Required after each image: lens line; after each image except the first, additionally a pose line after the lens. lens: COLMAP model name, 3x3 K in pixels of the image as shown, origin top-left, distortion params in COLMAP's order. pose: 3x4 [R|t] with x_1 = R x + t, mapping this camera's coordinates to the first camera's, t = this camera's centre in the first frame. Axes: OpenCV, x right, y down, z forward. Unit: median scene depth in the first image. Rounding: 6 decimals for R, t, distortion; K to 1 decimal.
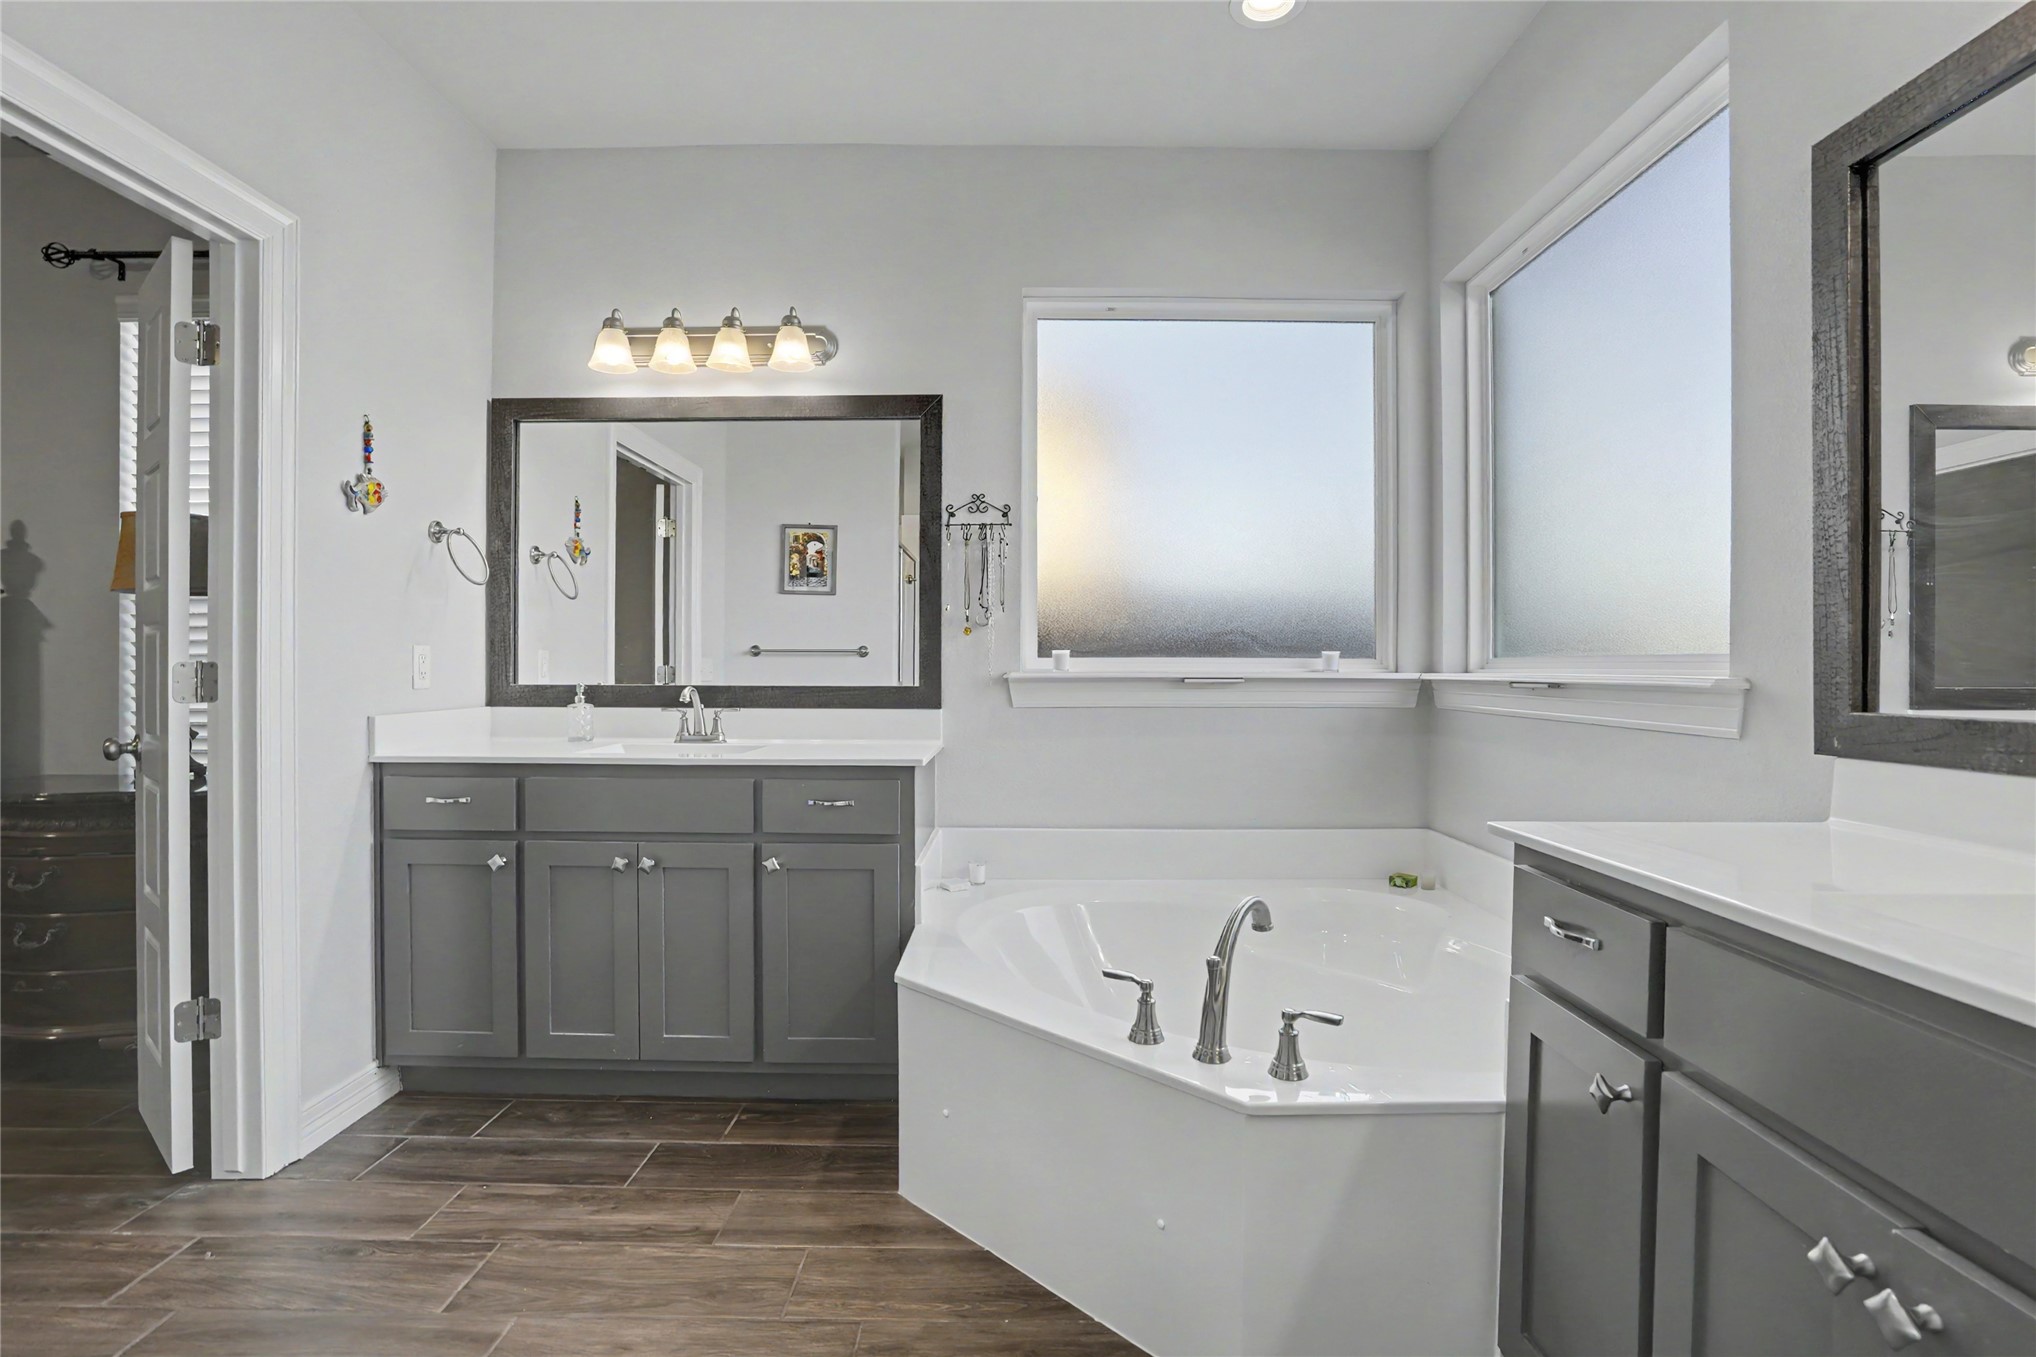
lens RADIAL K [[973.8, 0, 1020.6], [0, 973.8, 684.1], [0, 0, 1]] dist [-0.065215, 0.026138]
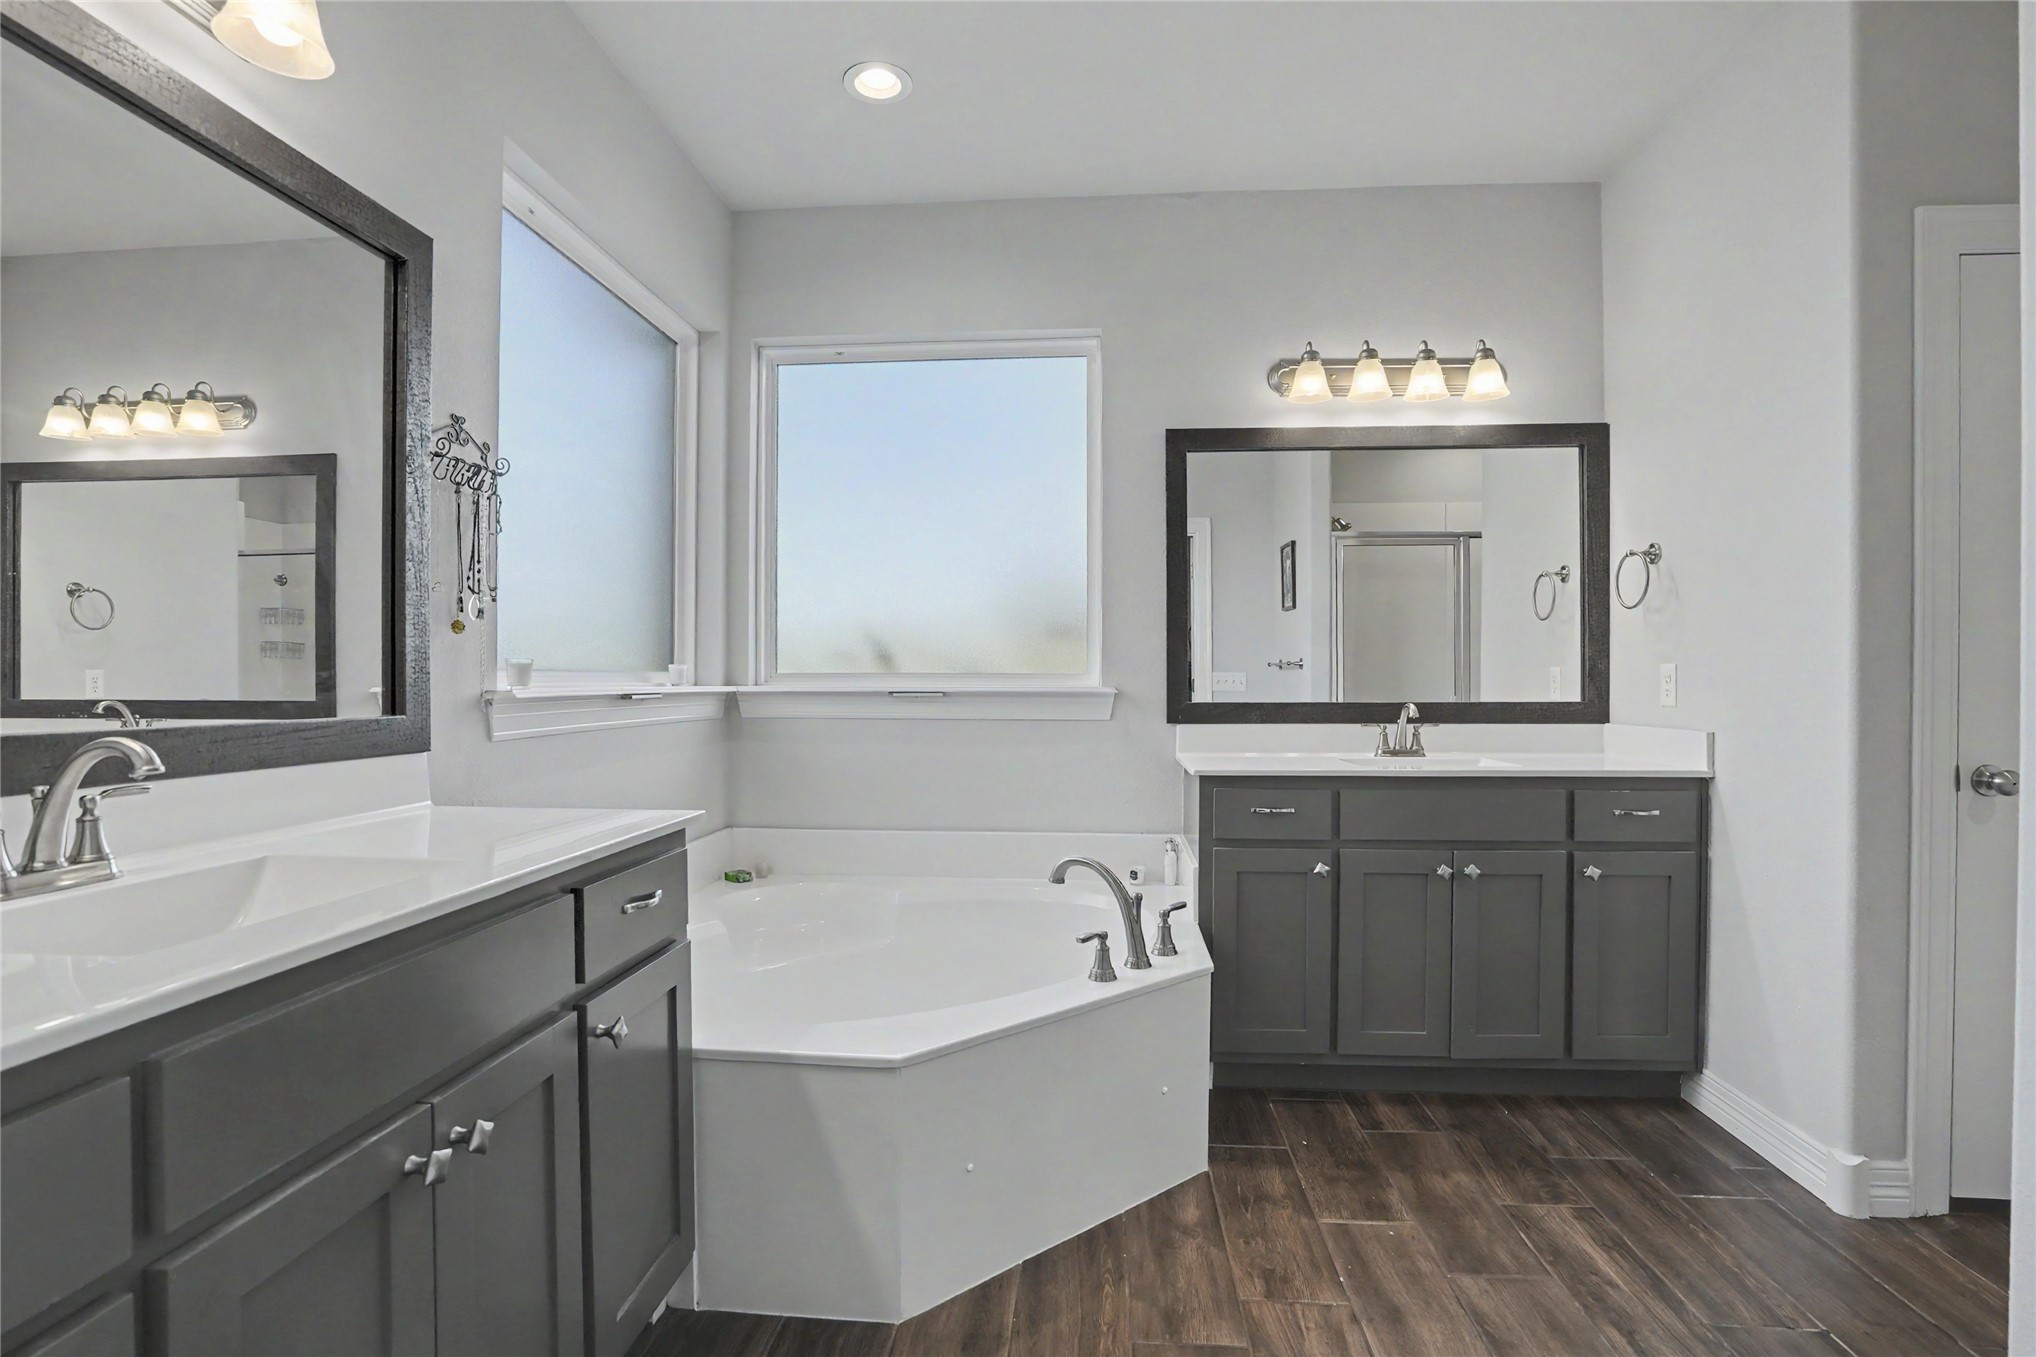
lens RADIAL K [[973.8, 0, 1020.6], [0, 973.8, 684.1], [0, 0, 1]] dist [-0.065215, 0.026138]
pose [[0.066722, -0.006434, 0.997751, -0.998997], [0.012957, 0.999900, 0.005581, -0.022709], [-0.997687, 0.012555, 0.066799, 0.891641]]
